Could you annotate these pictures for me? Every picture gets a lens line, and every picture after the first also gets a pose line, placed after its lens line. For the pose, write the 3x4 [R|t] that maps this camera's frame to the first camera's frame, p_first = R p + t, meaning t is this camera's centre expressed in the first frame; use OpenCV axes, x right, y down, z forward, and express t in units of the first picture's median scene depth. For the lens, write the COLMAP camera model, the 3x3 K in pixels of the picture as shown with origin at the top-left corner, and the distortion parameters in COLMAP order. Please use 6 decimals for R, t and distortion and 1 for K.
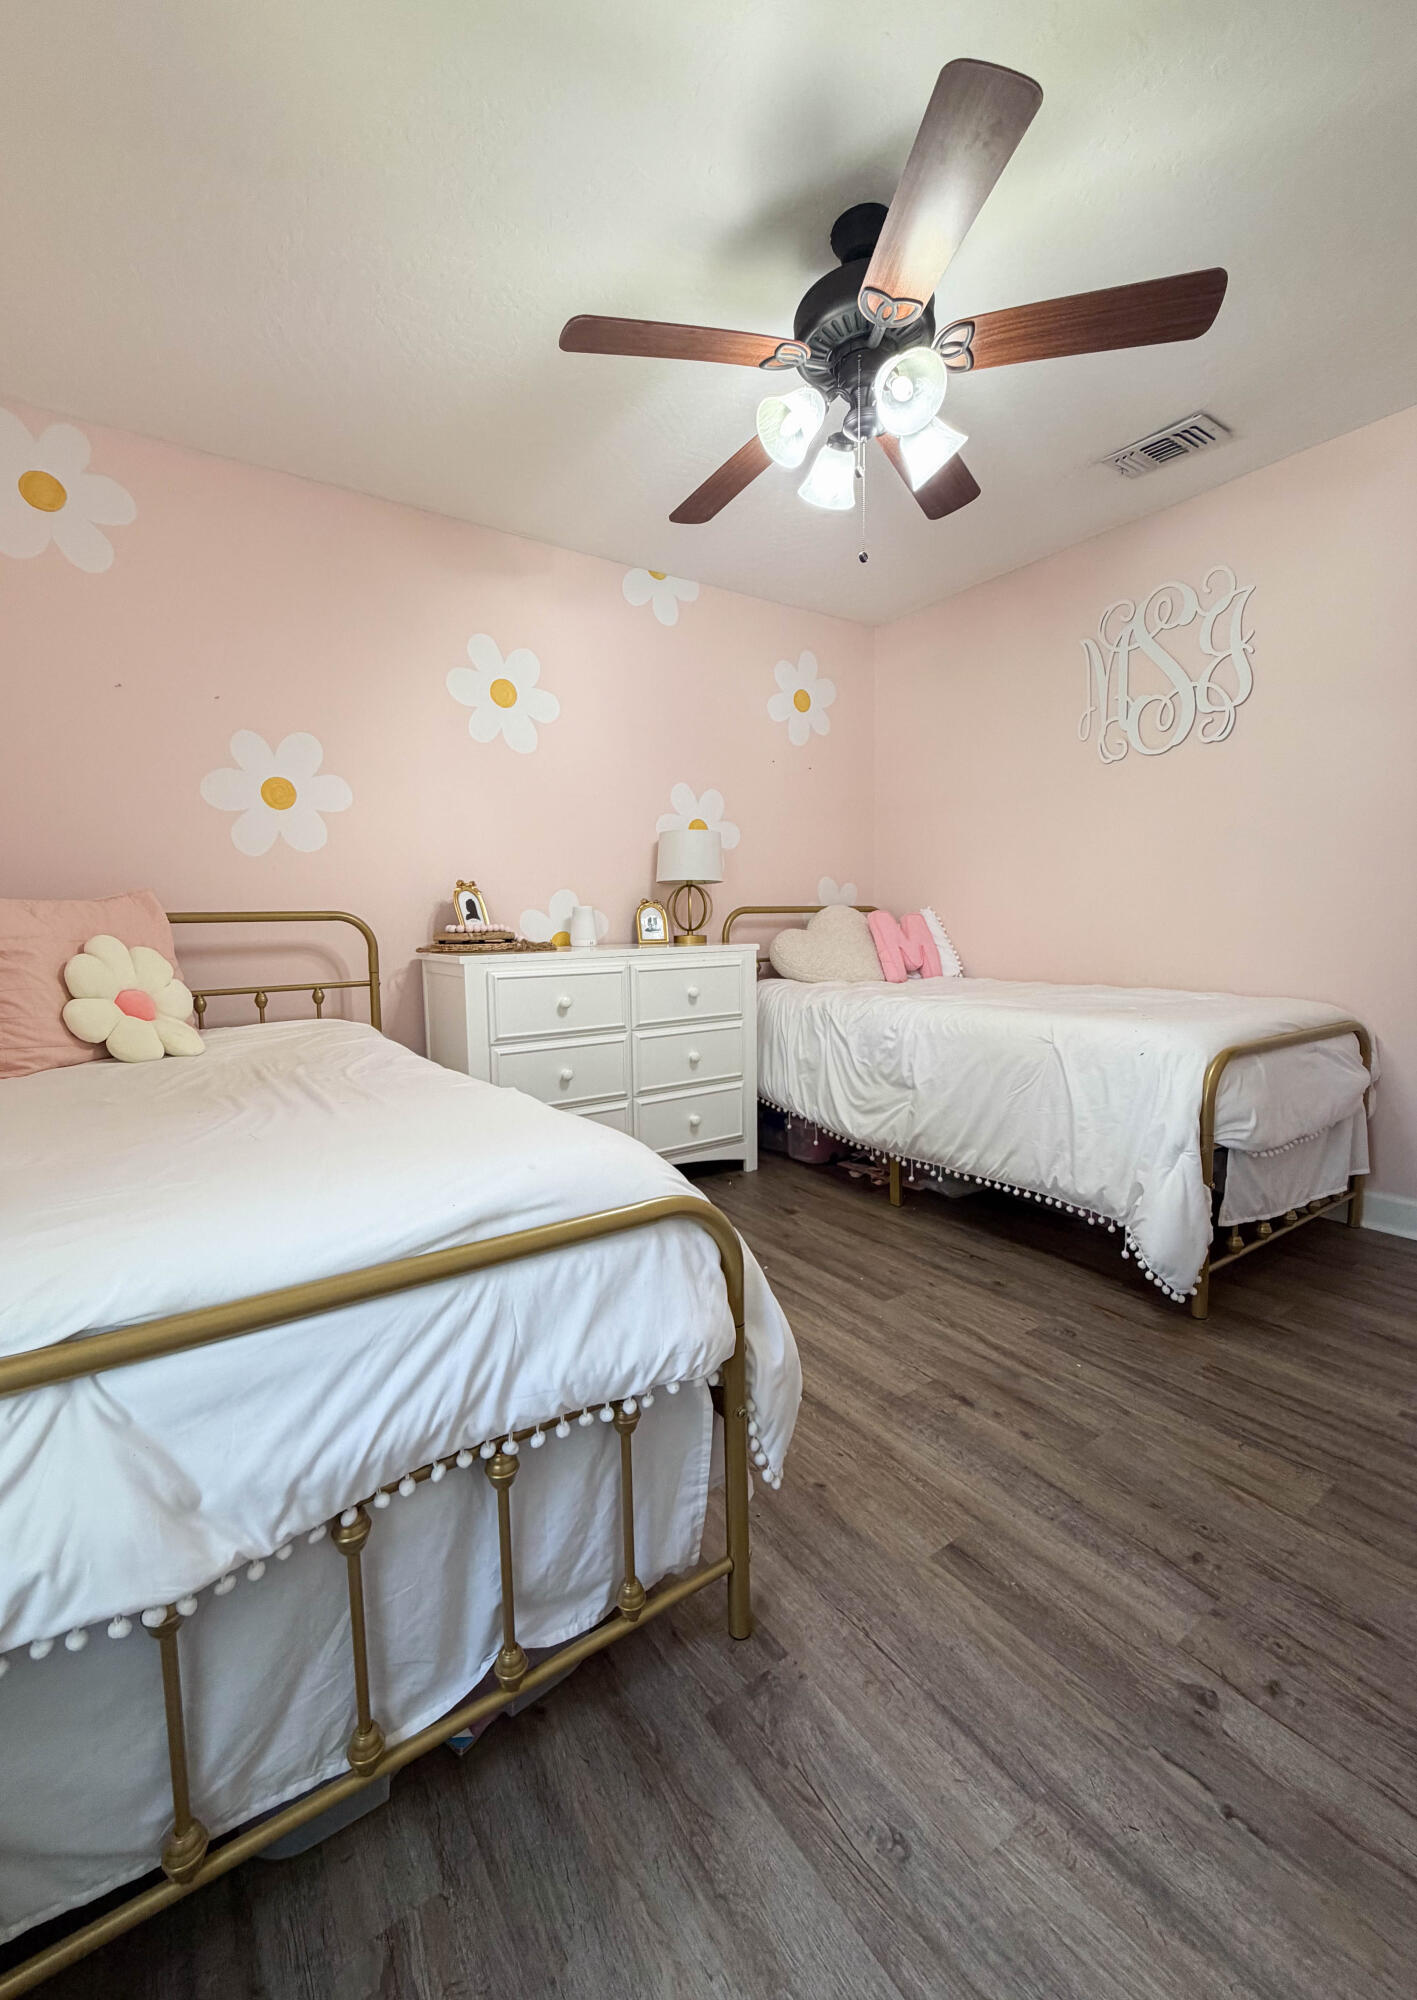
lens RADIAL K [[804.0, 0, 704.3], [0, 804.0, 997.5], [0, 0, 1]] dist [-0.004395, -0.000070]
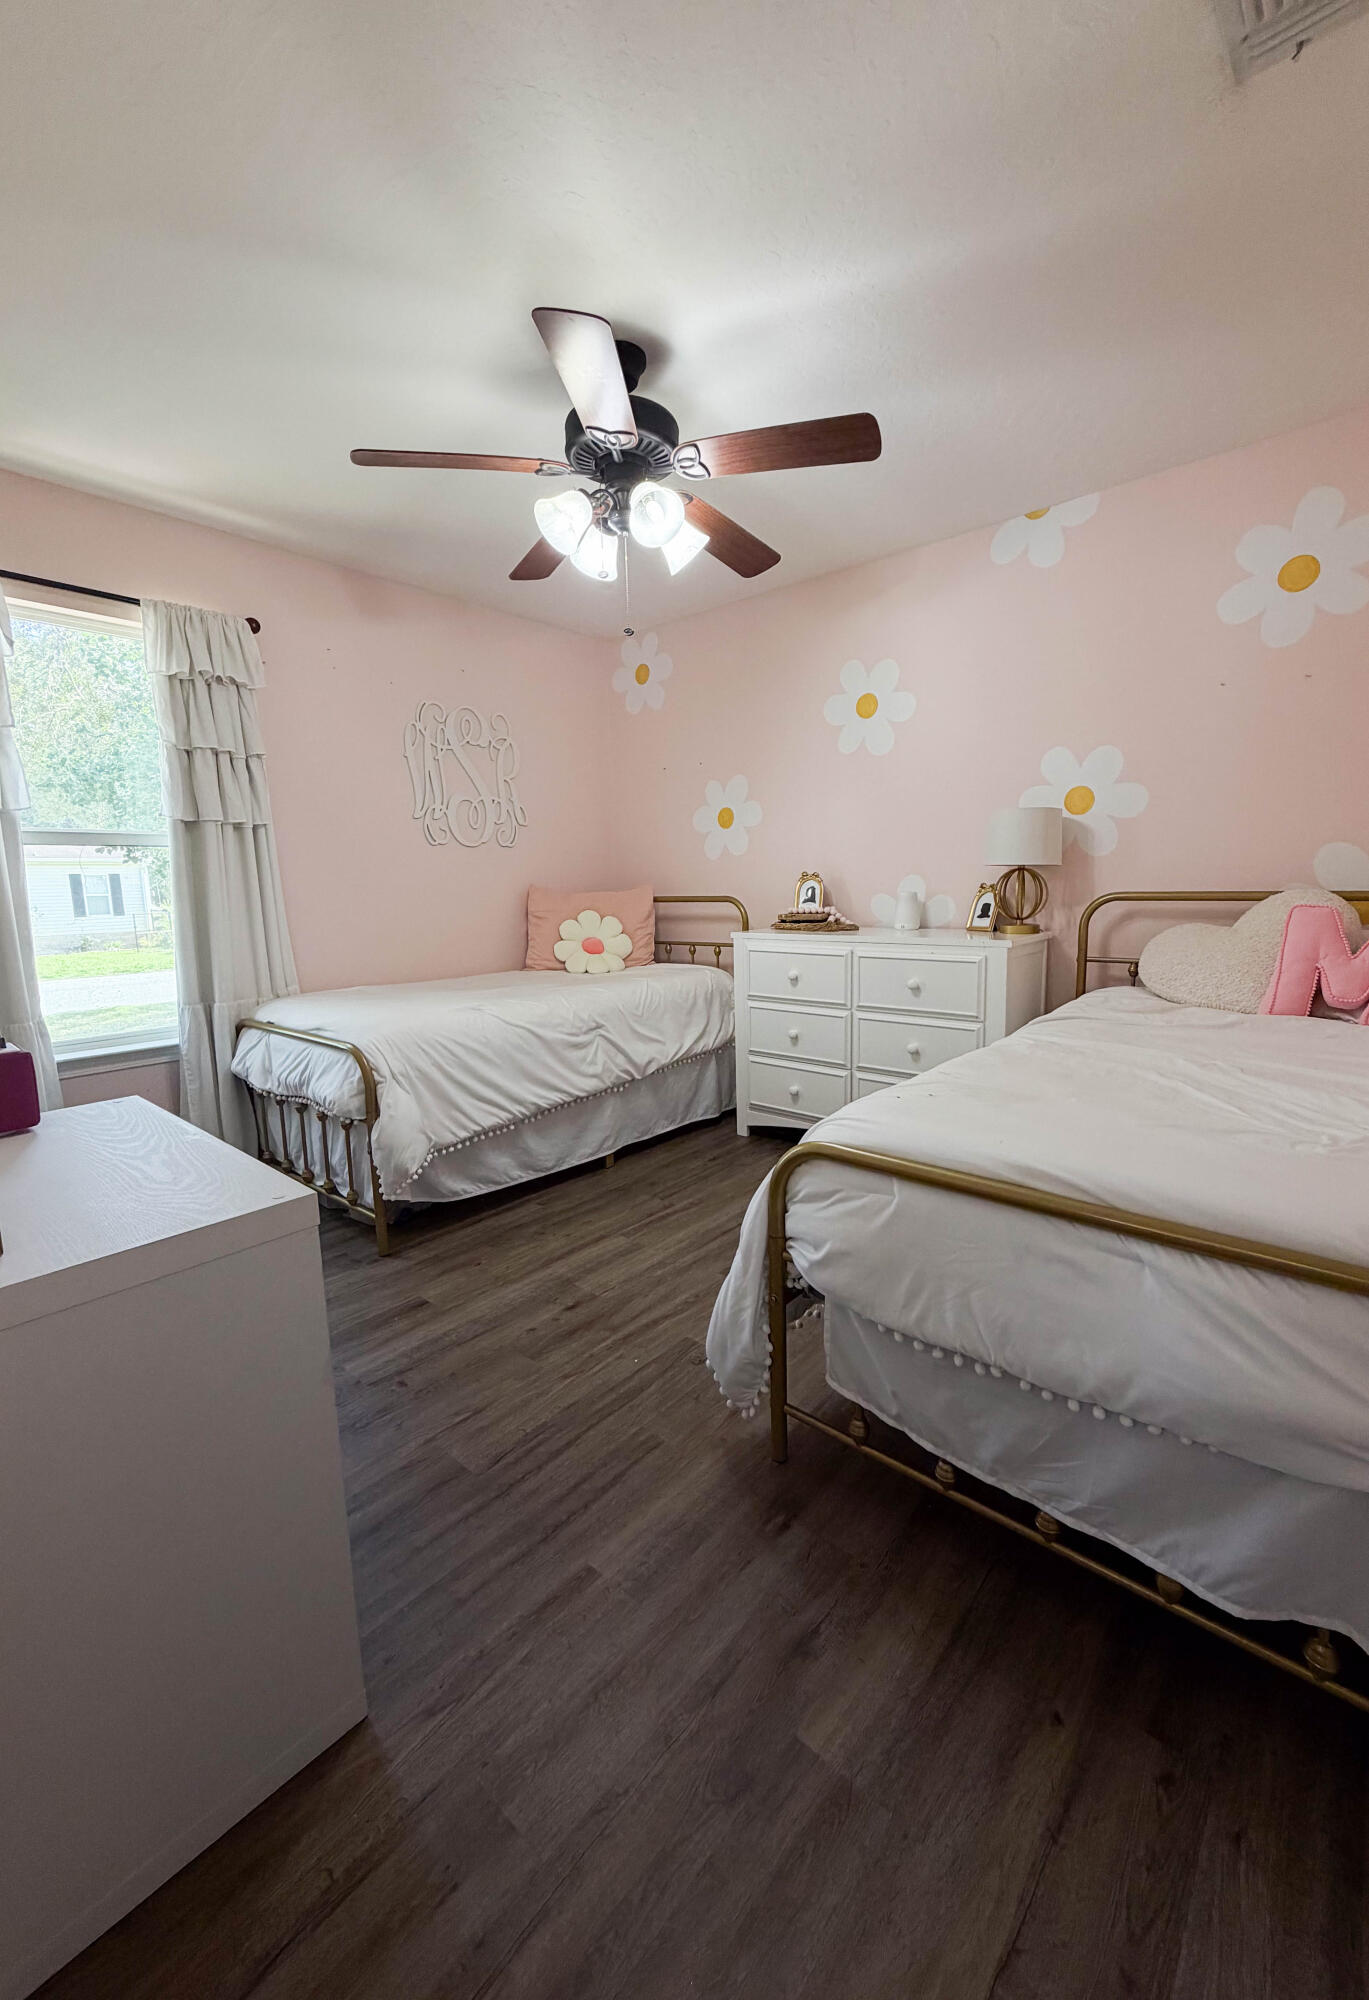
lens RADIAL K [[821.4, 0, 681.8], [0, 821.4, 1001.5], [0, 0, 1]] dist [-0.004654, -0.000173]
pose [[0.240271, 0.155181, -0.958221, 1.066031], [-0.074643, 0.987170, 0.141153, -0.127735], [0.967832, 0.037610, 0.248772, 0.561461]]
